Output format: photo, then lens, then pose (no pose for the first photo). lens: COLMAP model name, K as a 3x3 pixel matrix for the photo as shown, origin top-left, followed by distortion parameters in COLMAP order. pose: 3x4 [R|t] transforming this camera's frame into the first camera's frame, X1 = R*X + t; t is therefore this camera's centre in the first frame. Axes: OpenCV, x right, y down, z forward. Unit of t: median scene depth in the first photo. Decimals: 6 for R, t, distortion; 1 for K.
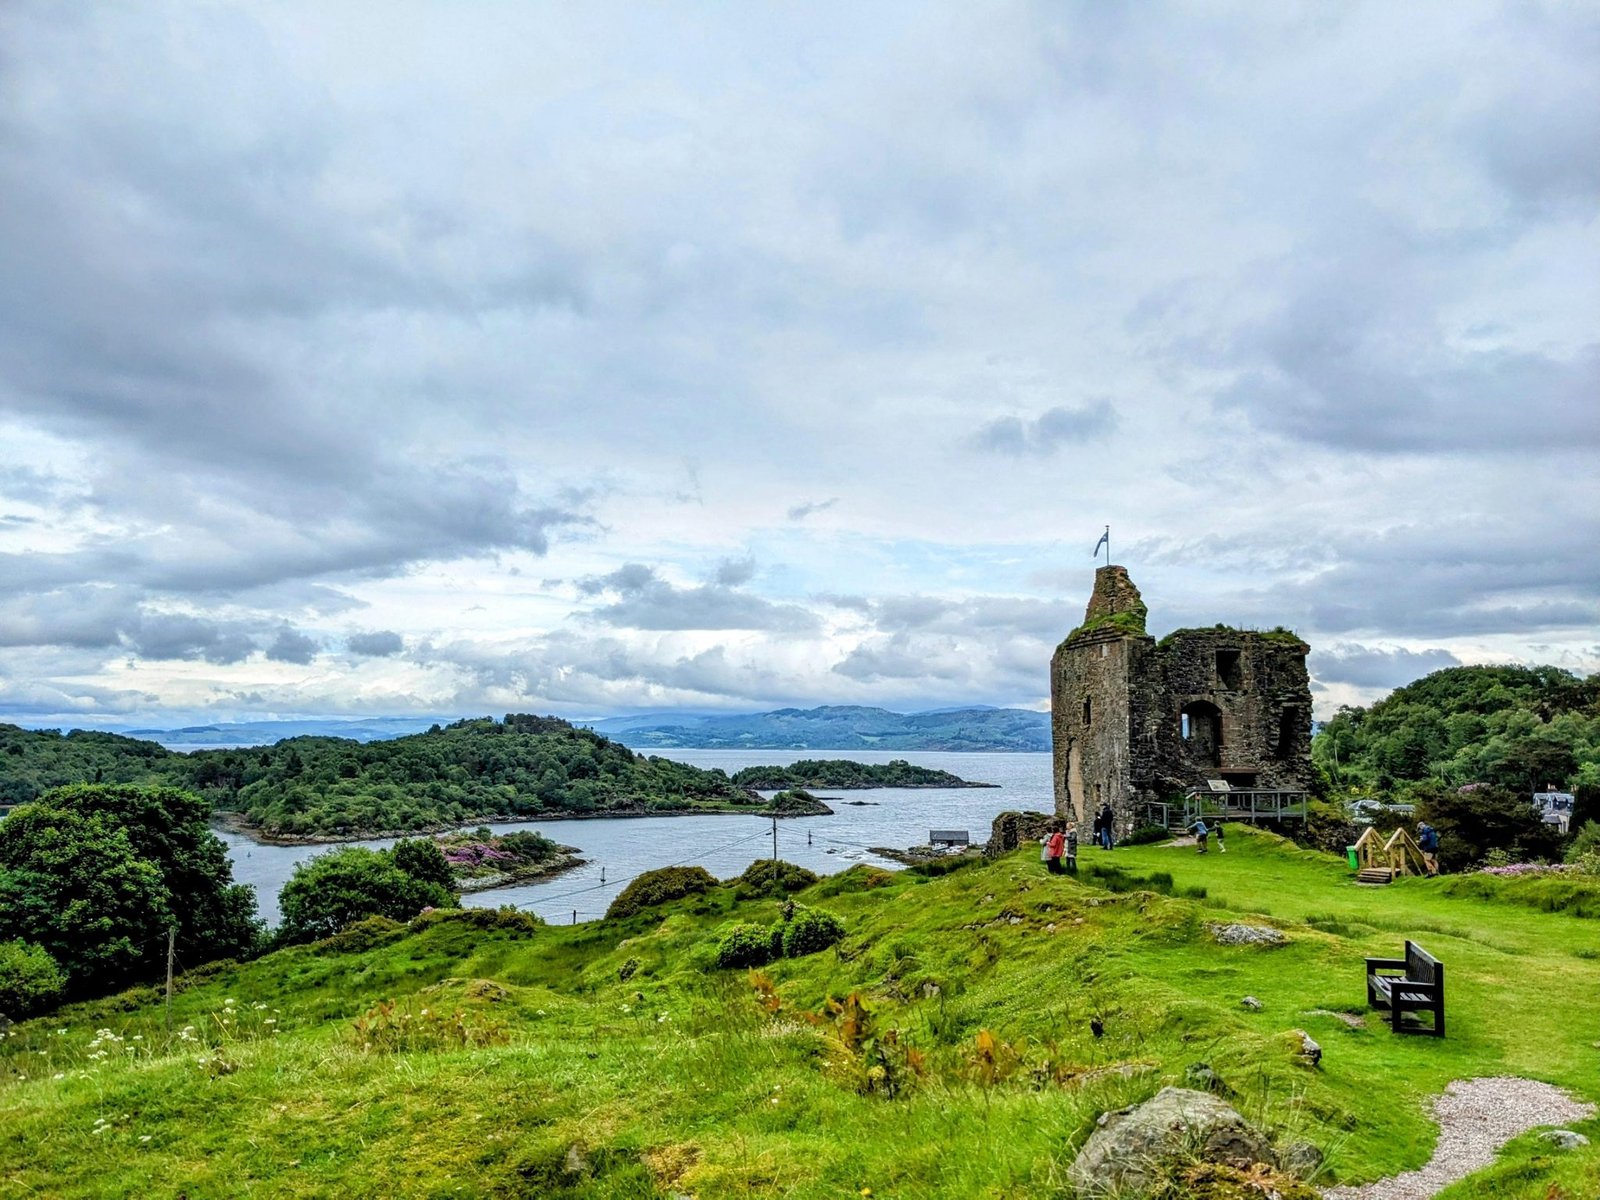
lens RADIAL K [[1330.4, 0, 800.0], [0, 1330.4, 600.0], [0, 0, 1]] dist [0.128194, -0.356780]
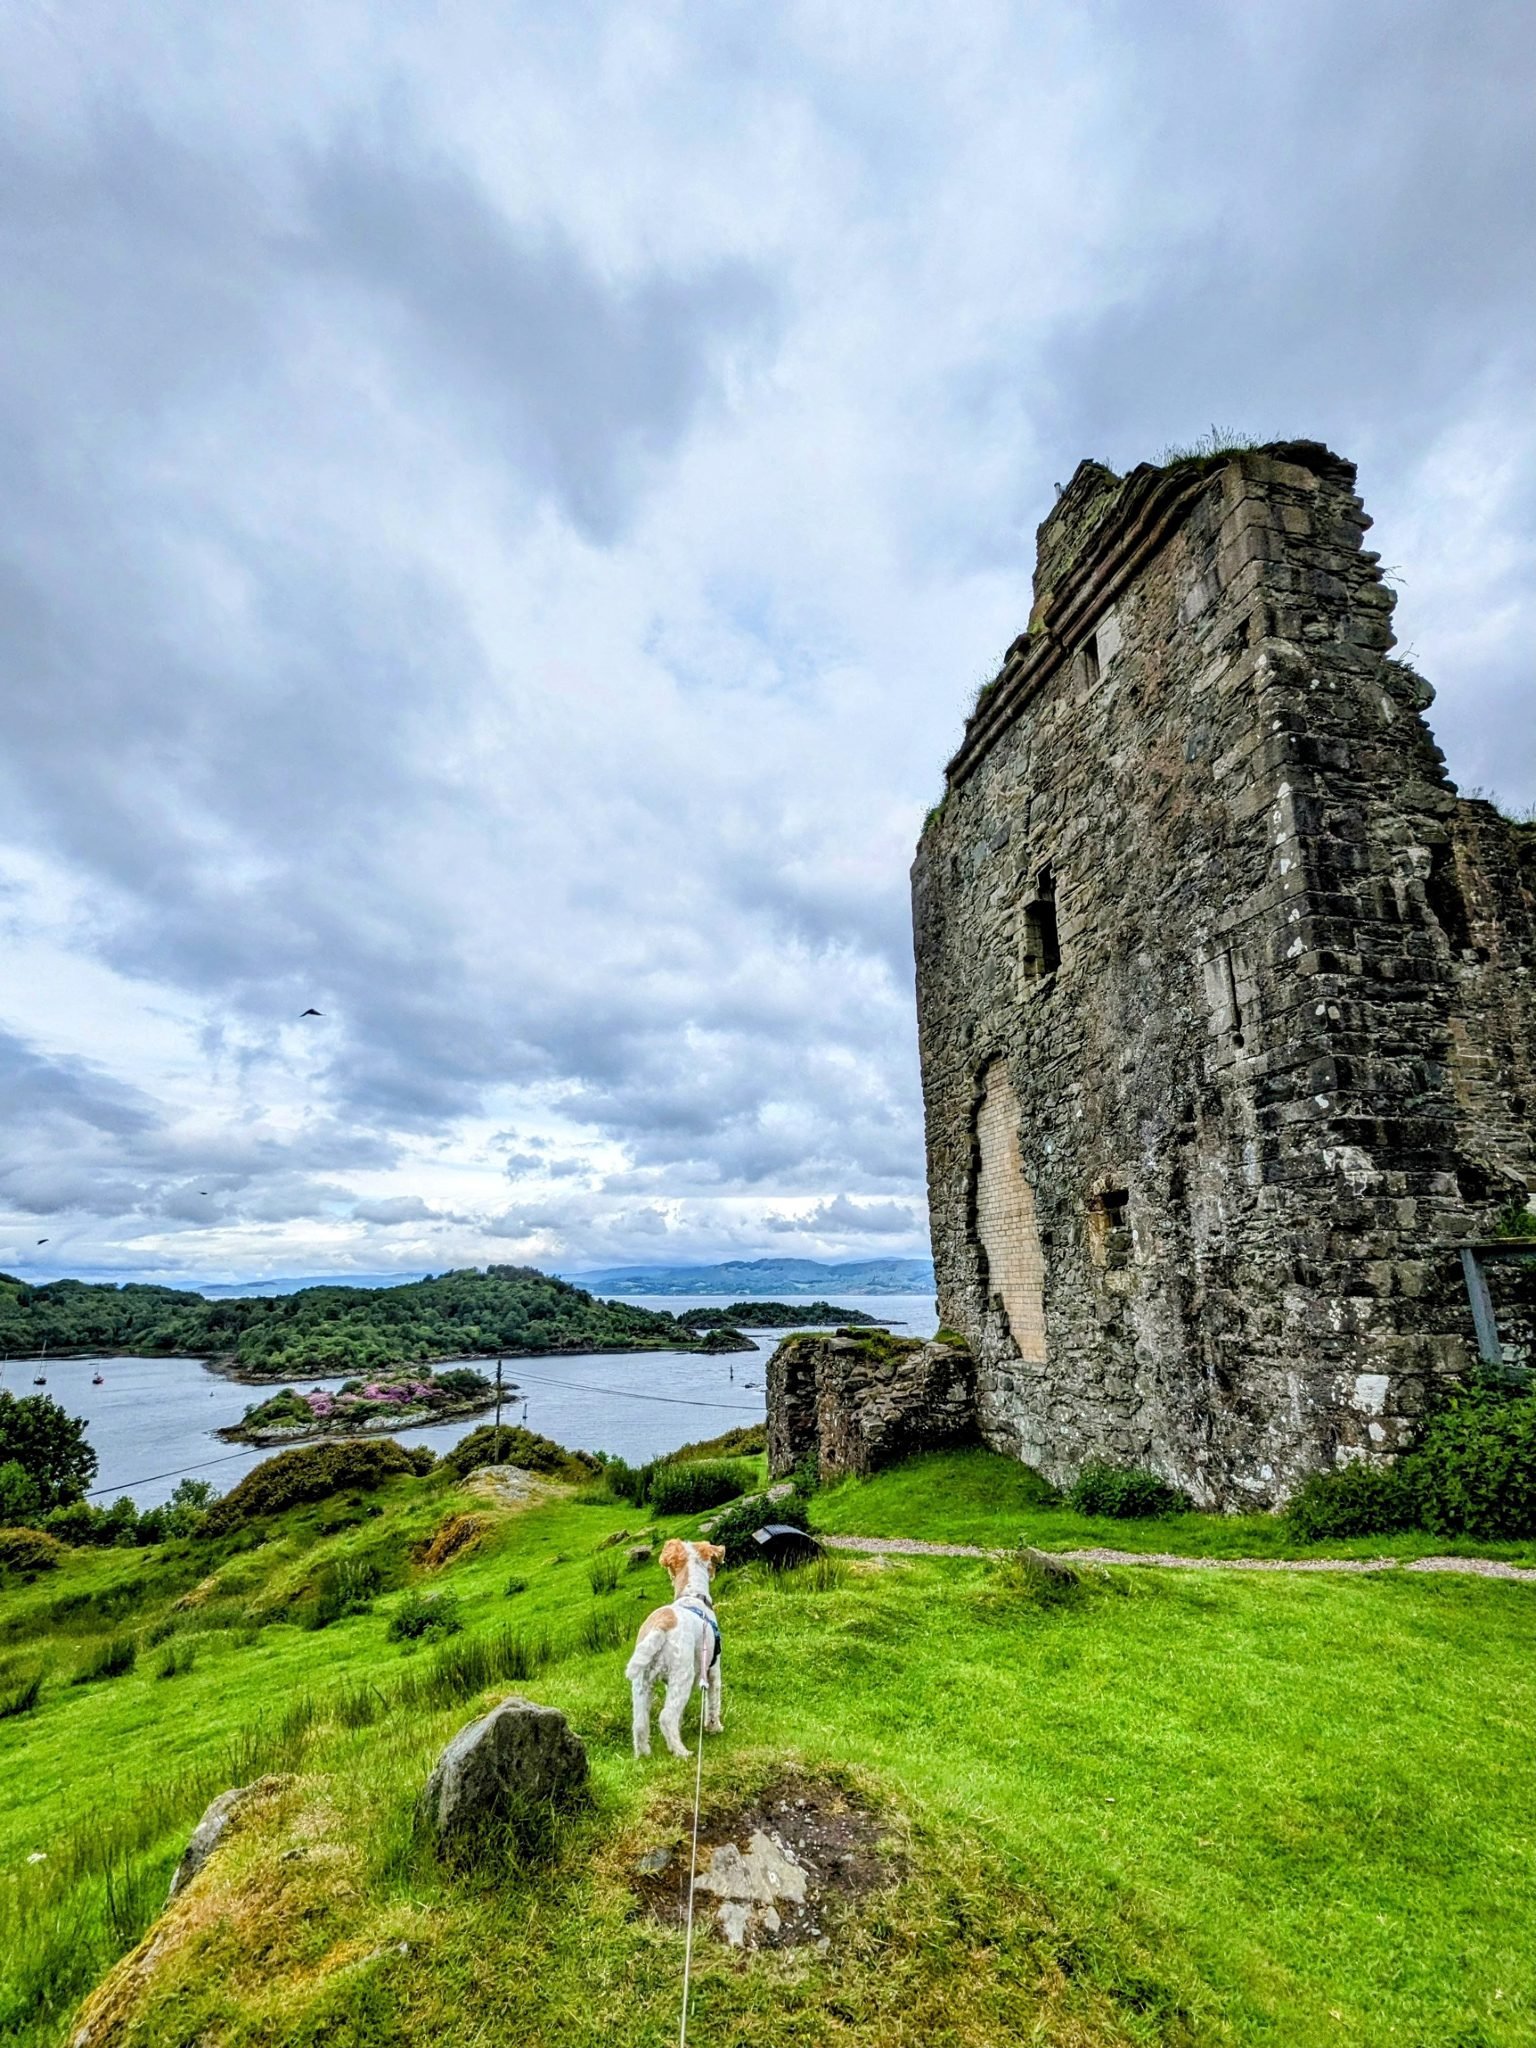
lens RADIAL K [[978.5, 0, 768.0], [0, 978.5, 1024.0], [0, 0, 1]] dist [0.002104, 0.000479]
pose [[0.999903, -0.008698, 0.010918, 0.026319], [0.010351, 0.986761, -0.161853, 0.022074], [-0.009366, 0.161950, 0.986755, 0.135087]]
